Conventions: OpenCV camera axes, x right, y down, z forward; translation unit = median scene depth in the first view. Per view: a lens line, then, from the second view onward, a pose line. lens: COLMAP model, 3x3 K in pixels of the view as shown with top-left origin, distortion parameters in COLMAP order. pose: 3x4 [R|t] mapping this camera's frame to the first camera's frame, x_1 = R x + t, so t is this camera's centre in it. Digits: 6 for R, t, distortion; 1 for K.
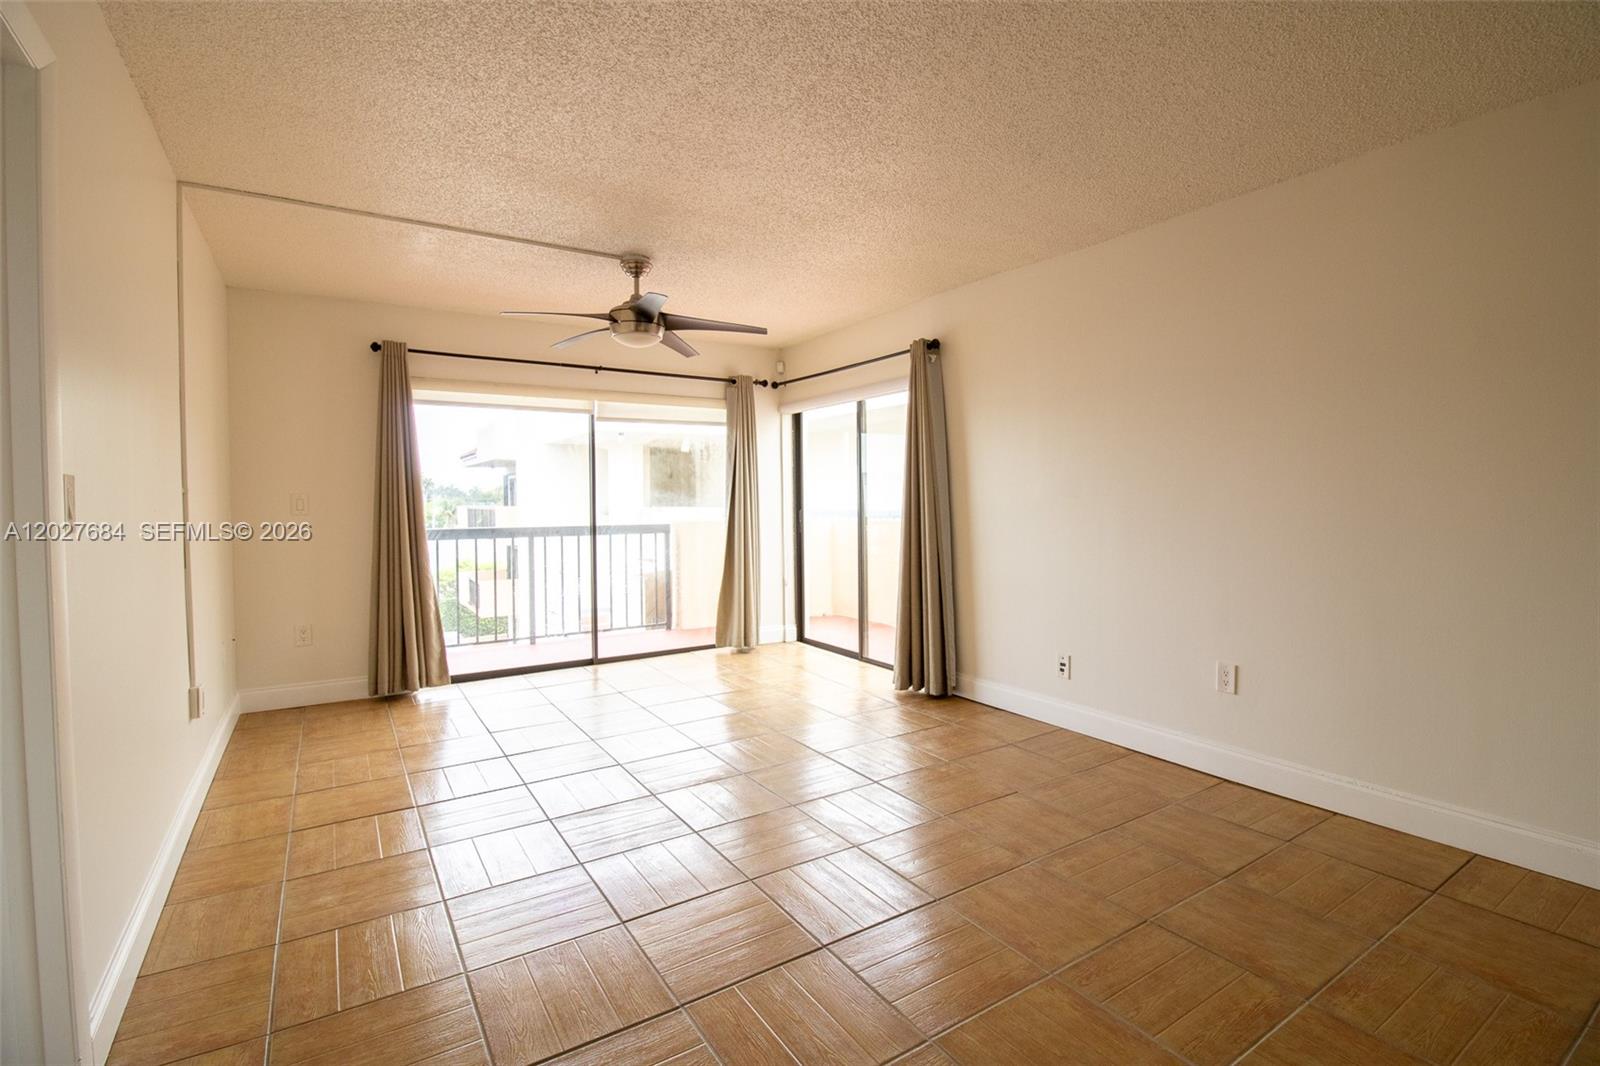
lens RADIAL K [[740.5, 0, 807.9], [0, 740.5, 519.4], [0, 0, 1]] dist [0.000885, -0.013245]
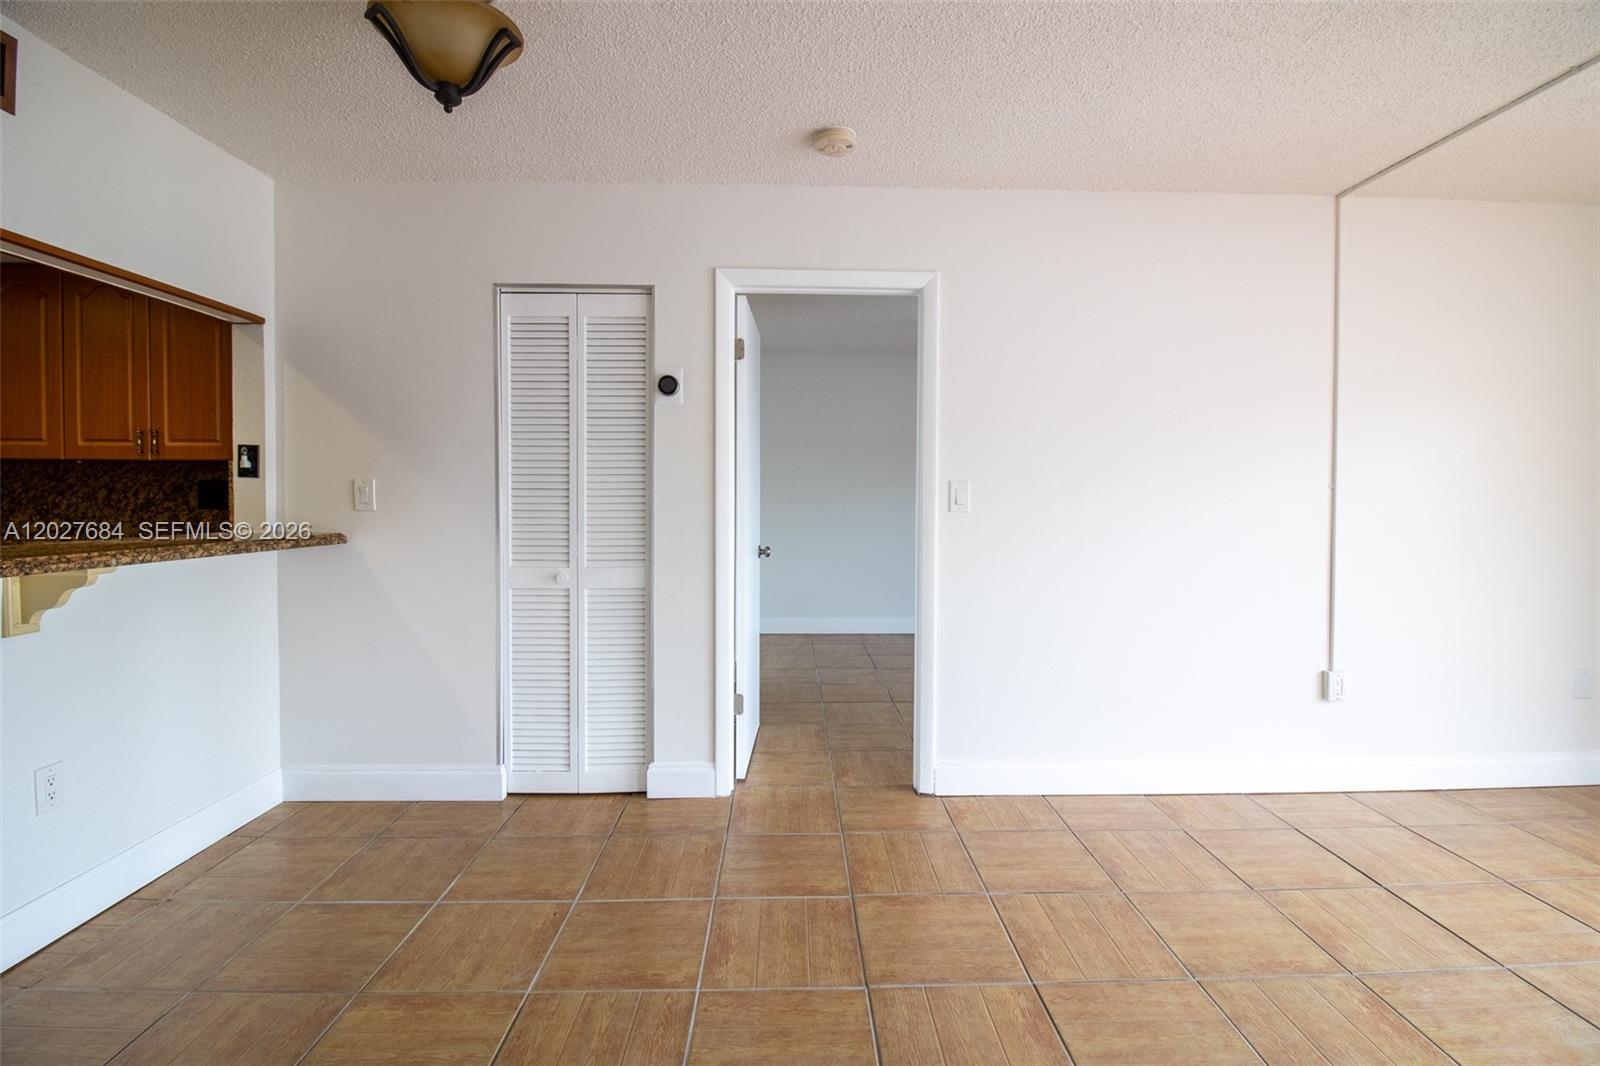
lens RADIAL K [[740.5, 0, 806.0], [0, 740.5, 516.9], [0, 0, 1]] dist [0.000885, -0.013245]
pose [[-0.520316, 0.030875, -0.853415, 0.276743], [-0.023705, 0.998439, 0.050574, -0.019222], [0.853645, 0.046545, -0.518772, 0.540459]]
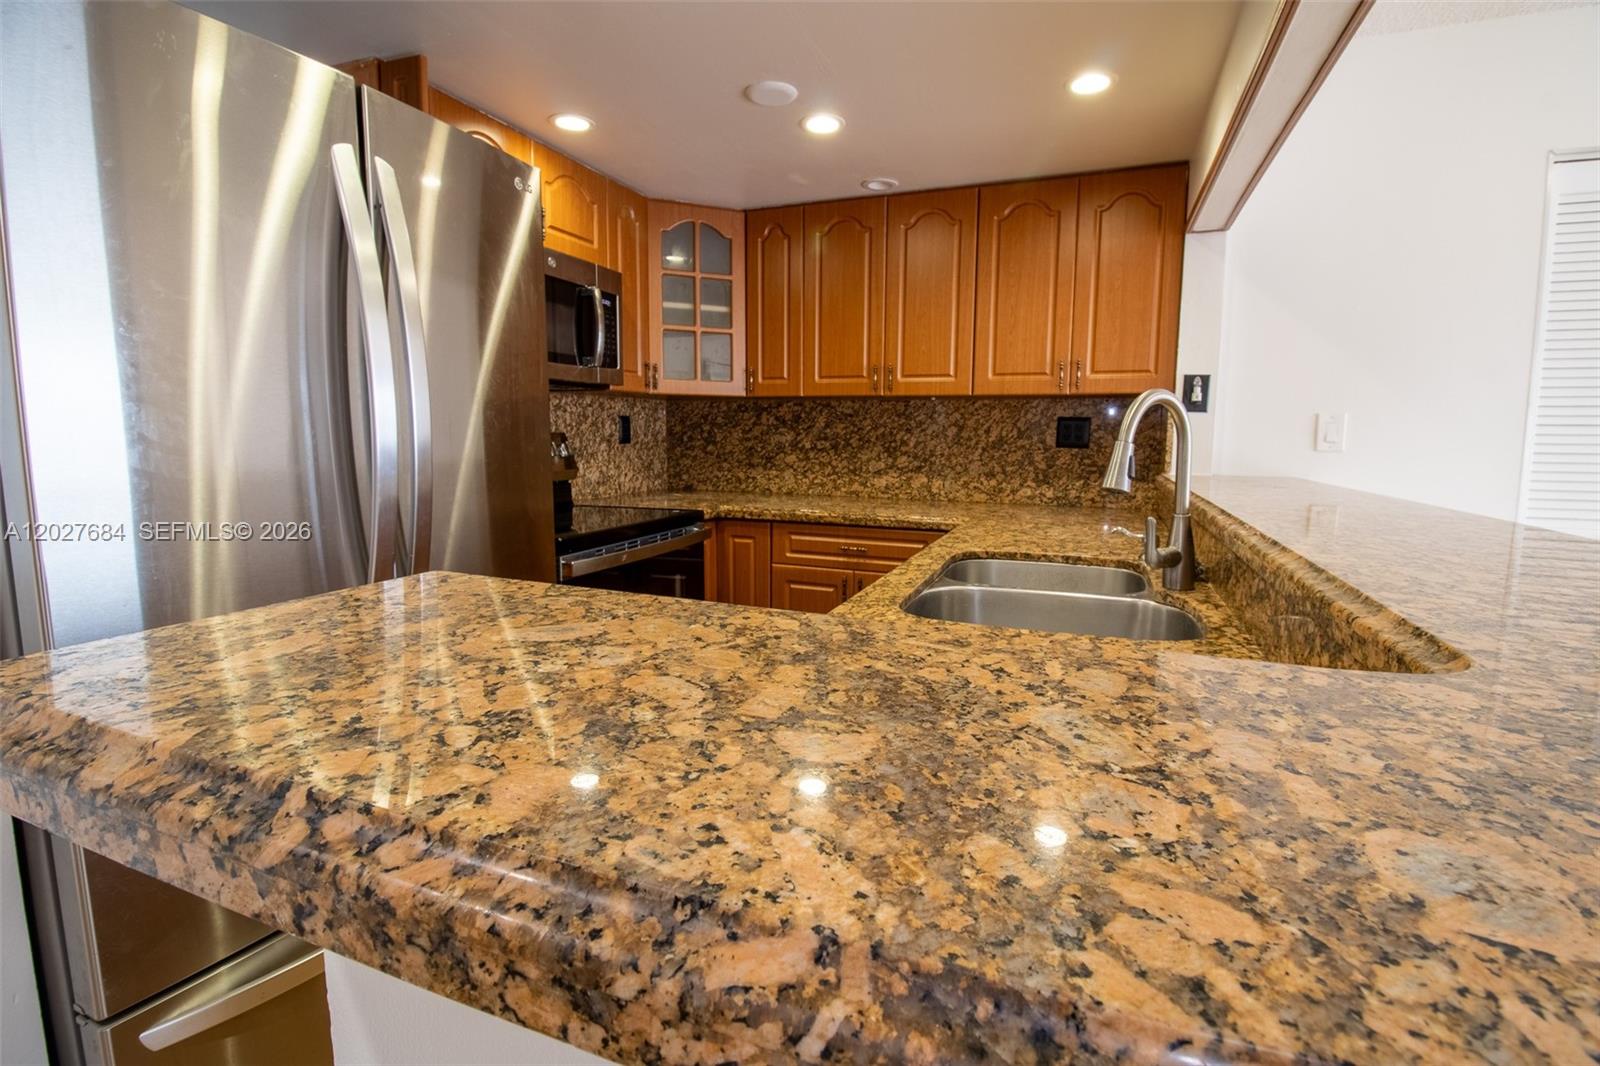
lens RADIAL K [[740.5, 0, 809.3], [0, 740.5, 513.9], [0, 0, 1]] dist [0.000885, -0.013245]
pose [[-0.810071, 0.066165, -0.582587, 0.532007], [-0.014610, 0.991026, 0.132867, -0.004277], [0.586150, 0.116143, -0.801834, 0.112277]]
